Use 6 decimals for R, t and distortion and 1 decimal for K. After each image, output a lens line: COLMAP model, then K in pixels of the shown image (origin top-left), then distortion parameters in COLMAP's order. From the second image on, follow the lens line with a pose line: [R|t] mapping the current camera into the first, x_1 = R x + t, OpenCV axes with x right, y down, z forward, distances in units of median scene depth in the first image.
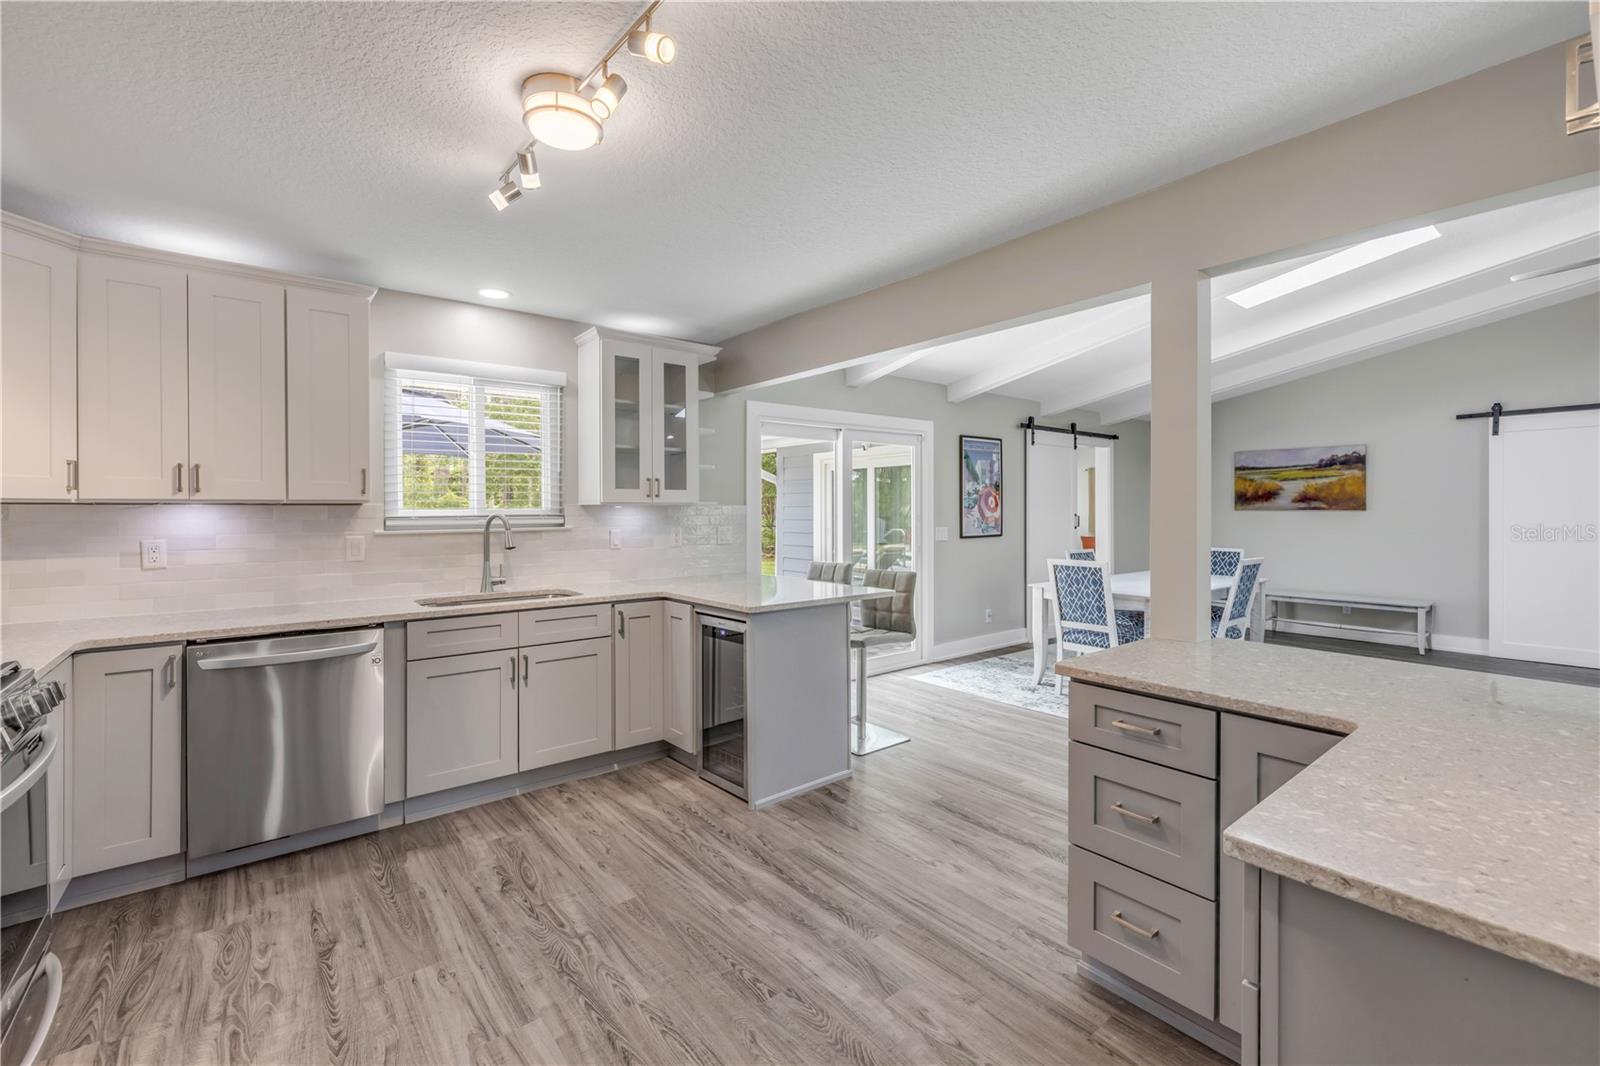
lens RADIAL K [[678.5, 0, 794.1], [0, 678.5, 511.8], [0, 0, 1]] dist [0.000807, -0.001755]
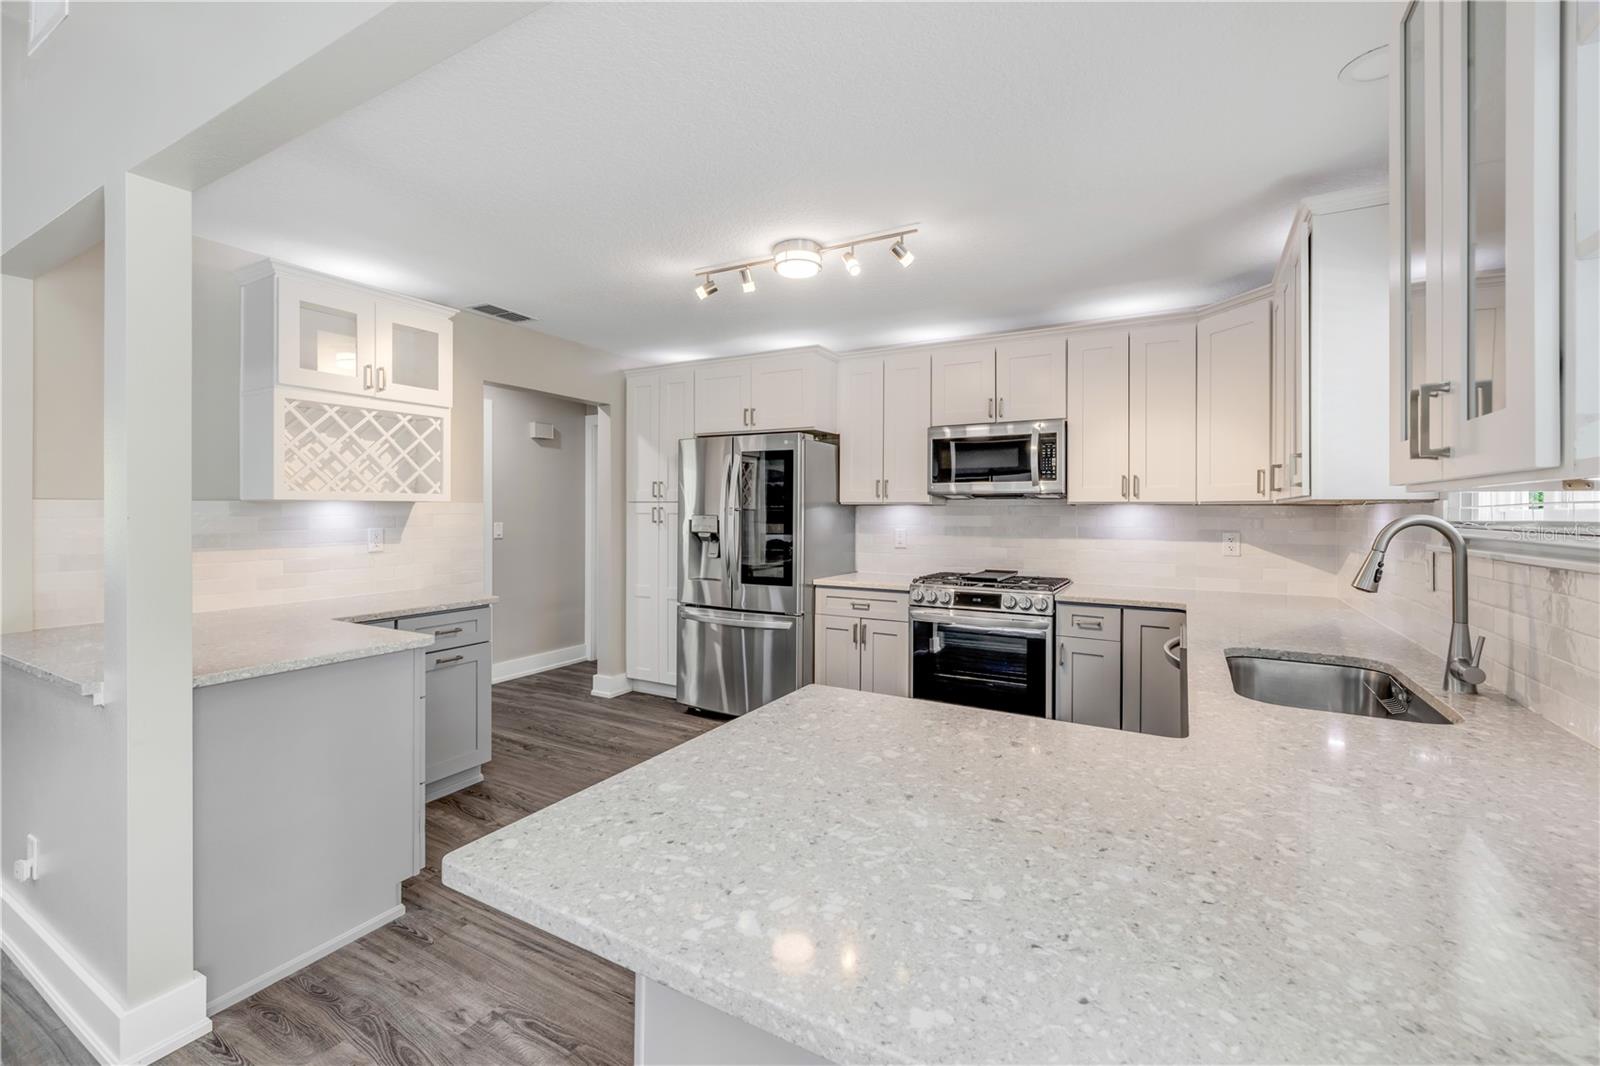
lens RADIAL K [[678.5, 0, 797.3], [0, 678.5, 507.3], [0, 0, 1]] dist [0.000807, -0.001755]
pose [[-0.930146, -0.003409, -0.367175, 0.124926], [-0.004009, 0.999992, 0.000871, -0.003155], [0.367169, 0.002282, -0.930151, 1.274262]]
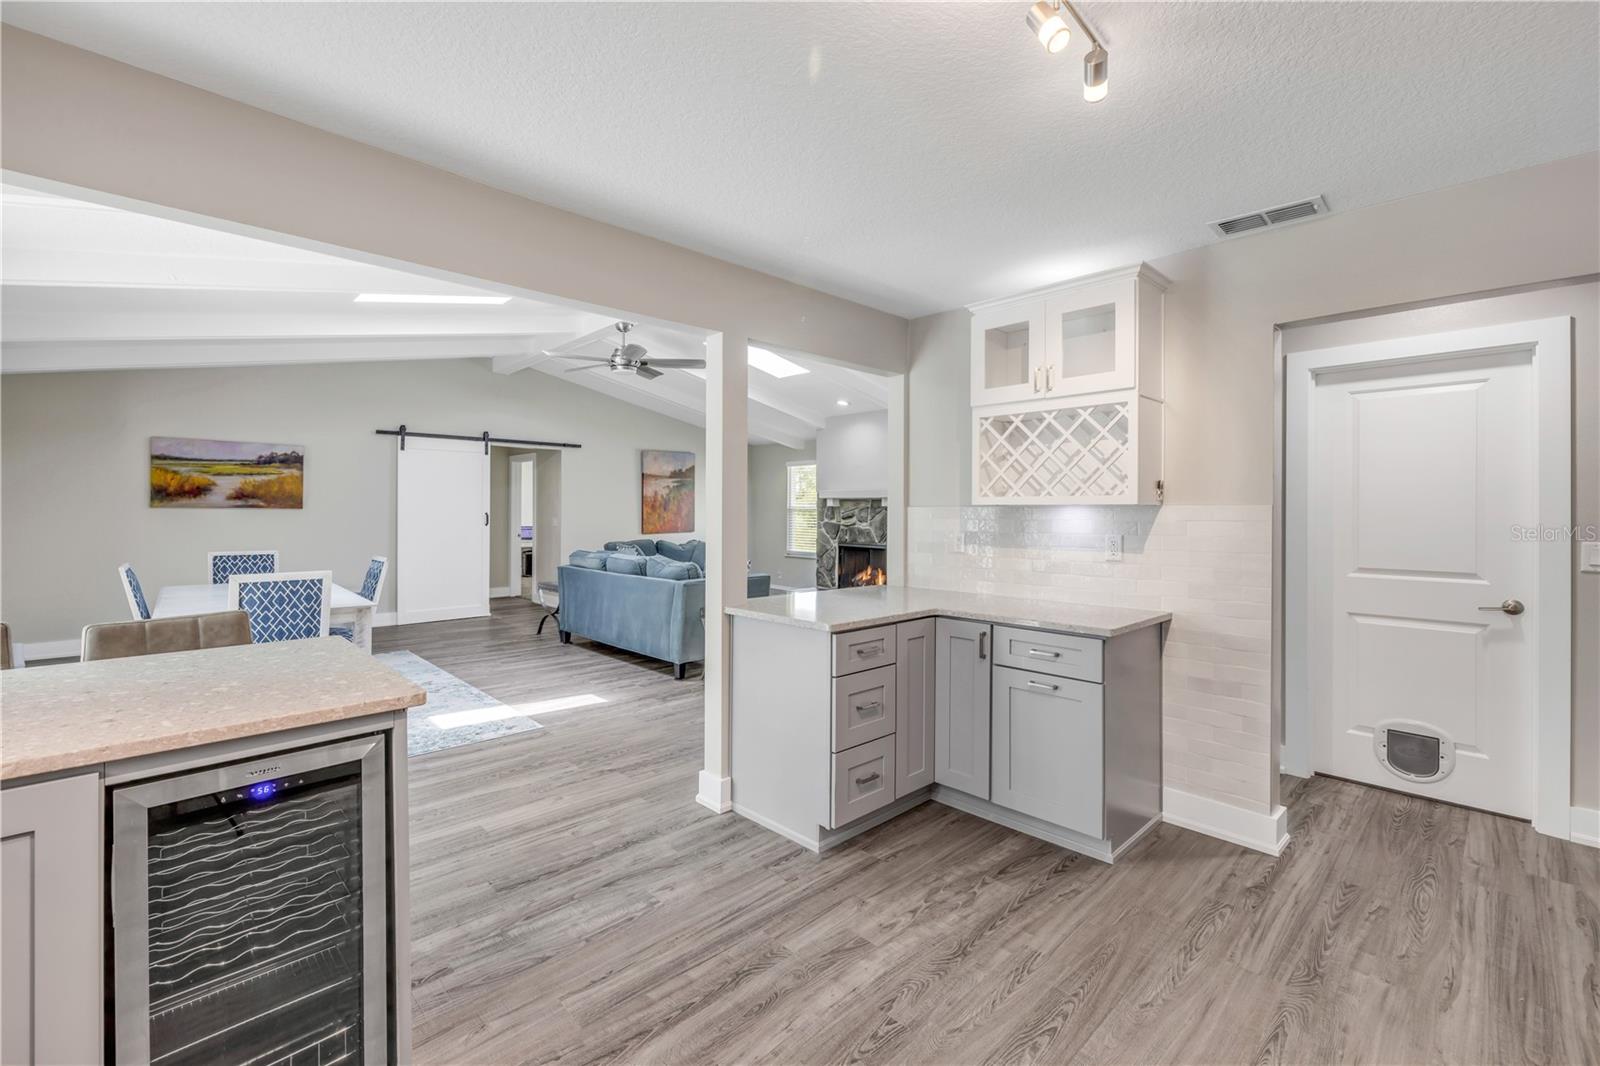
lens RADIAL K [[678.5, 0, 793.5], [0, 678.5, 509.4], [0, 0, 1]] dist [0.000807, -0.001755]
pose [[-0.081712, 0.003208, 0.996651, -0.511239], [-0.002833, 0.999990, -0.003451, 0.001225], [-0.996652, -0.003106, -0.081702, 0.644946]]
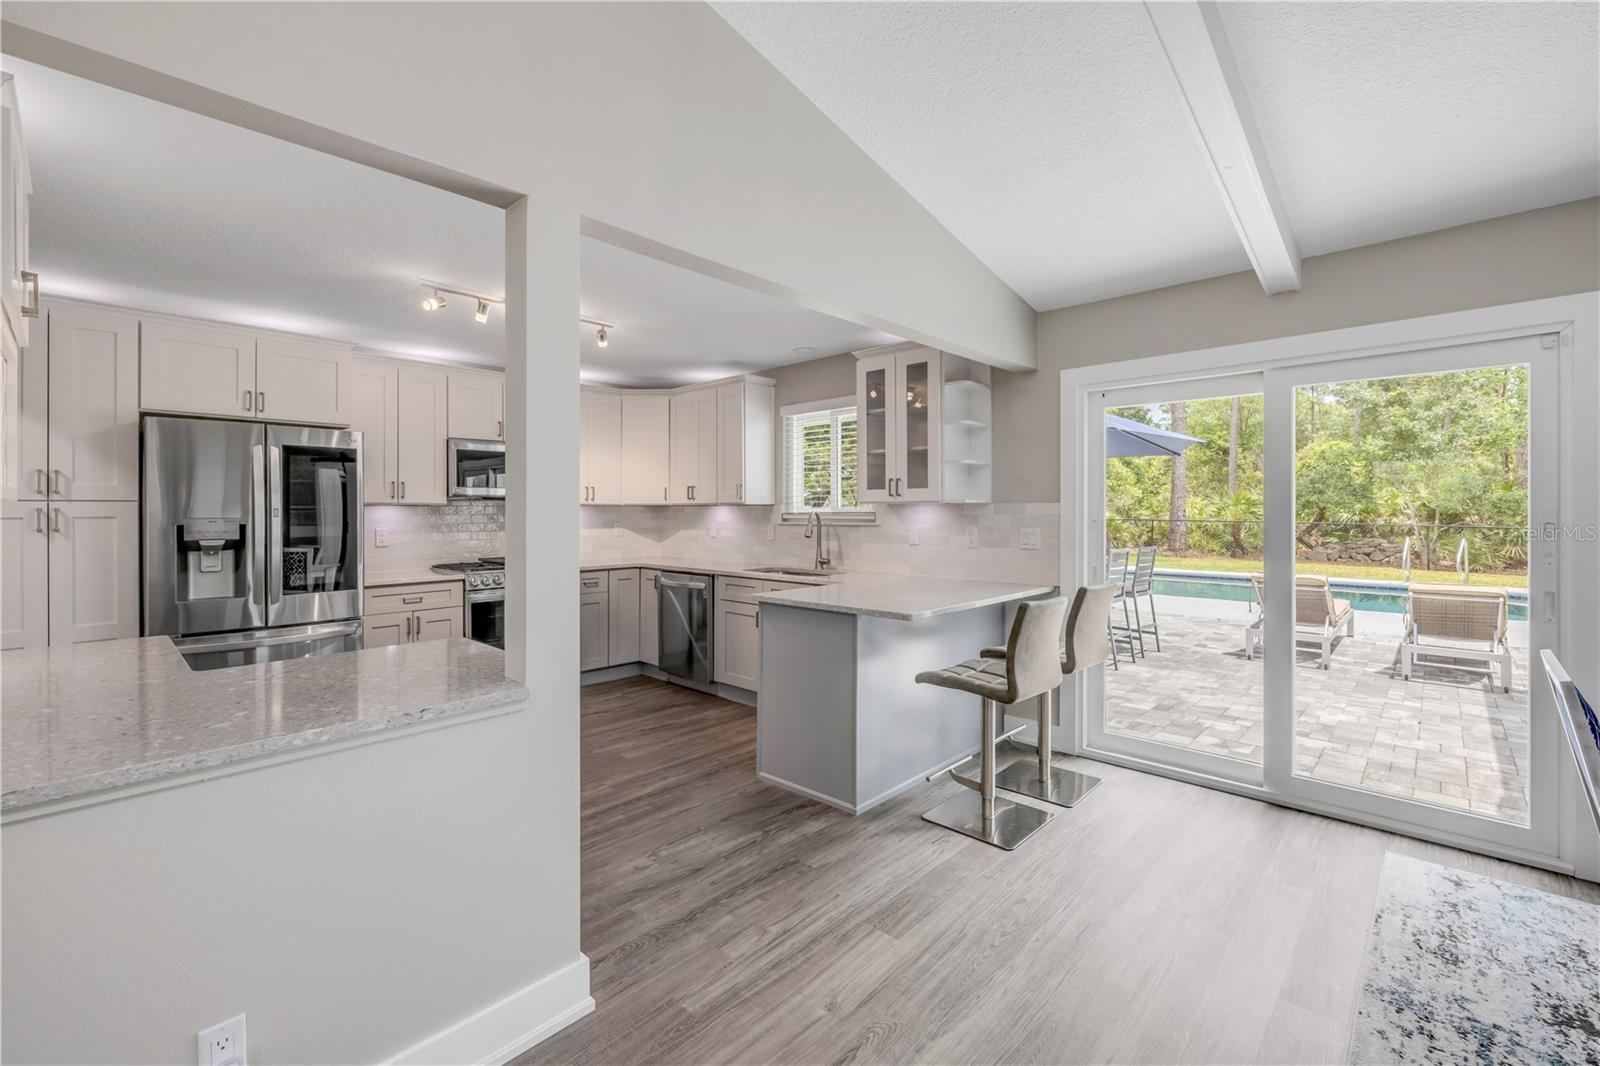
lens RADIAL K [[678.5, 0, 794.6], [0, 678.5, 511.0], [0, 0, 1]] dist [0.000807, -0.001755]
pose [[0.133193, 0.004072, -0.991082, 0.901356], [-0.001889, 0.999991, 0.003854, -0.003022], [0.991088, 0.001359, 0.133199, 0.778912]]
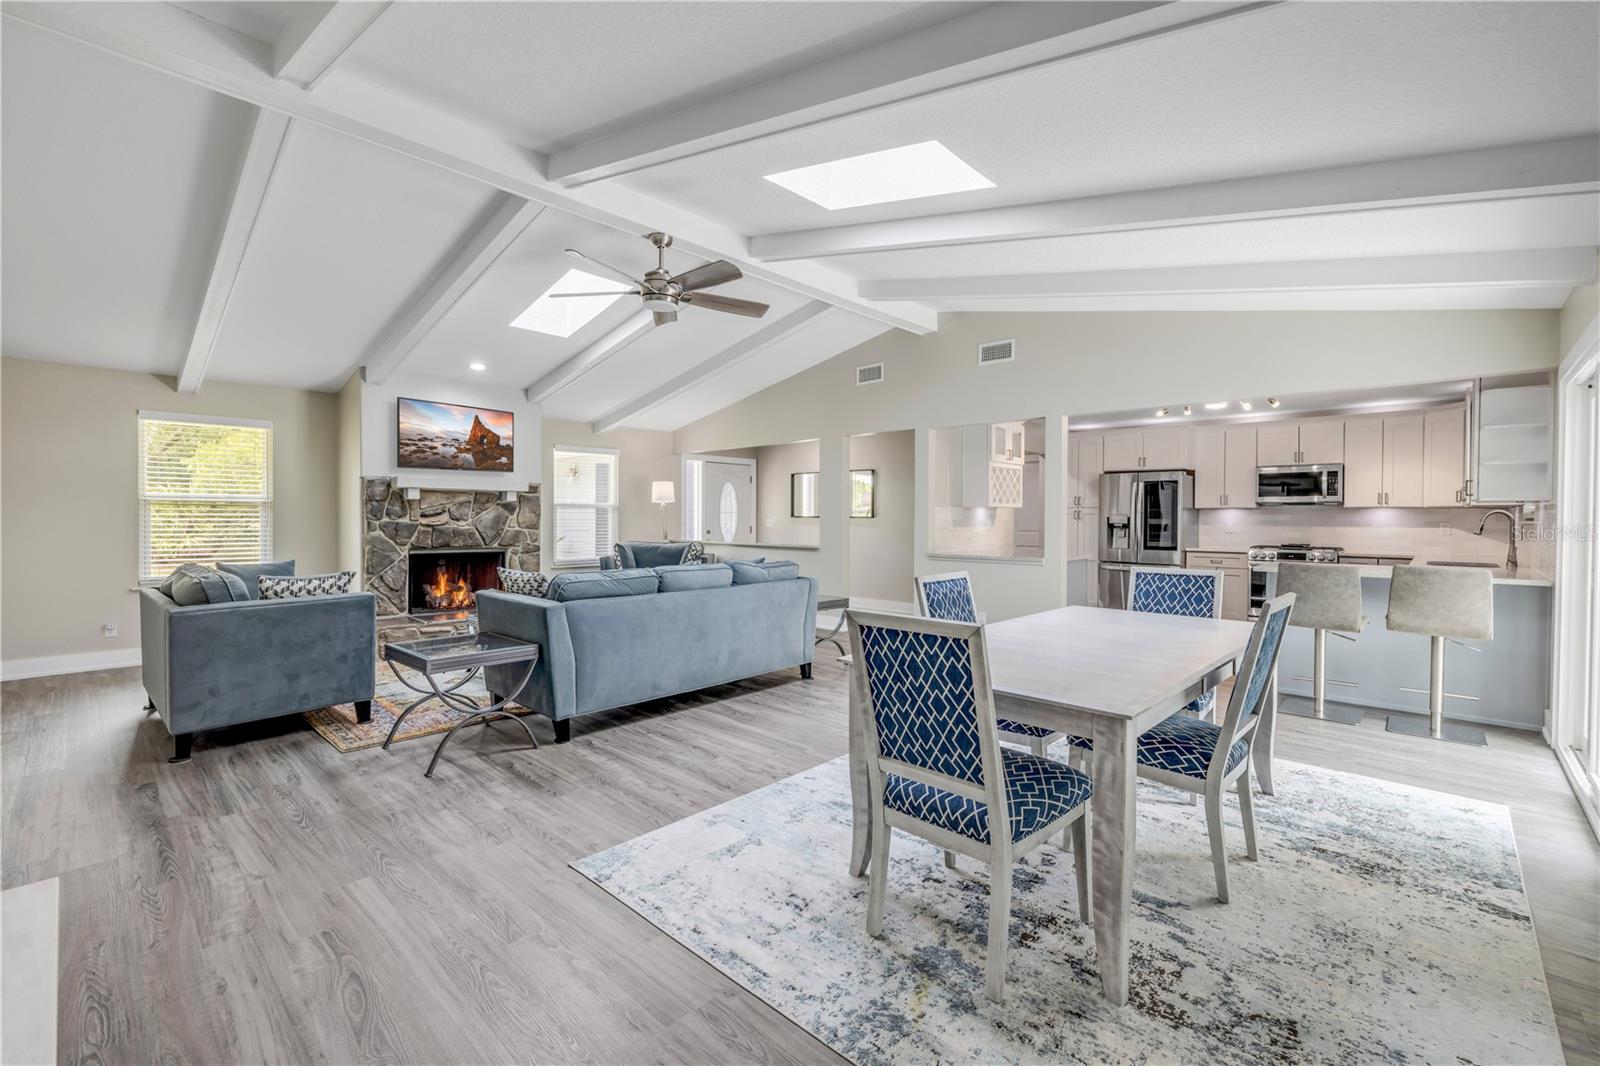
lens RADIAL K [[678.5, 0, 796.3], [0, 678.5, 525.7], [0, 0, 1]] dist [0.000807, -0.001755]
pose [[-0.990817, -0.001452, -0.135199, 1.231925], [-0.003711, 0.999858, 0.016453, 0.016961], [0.135156, 0.016803, -0.990682, 2.225833]]
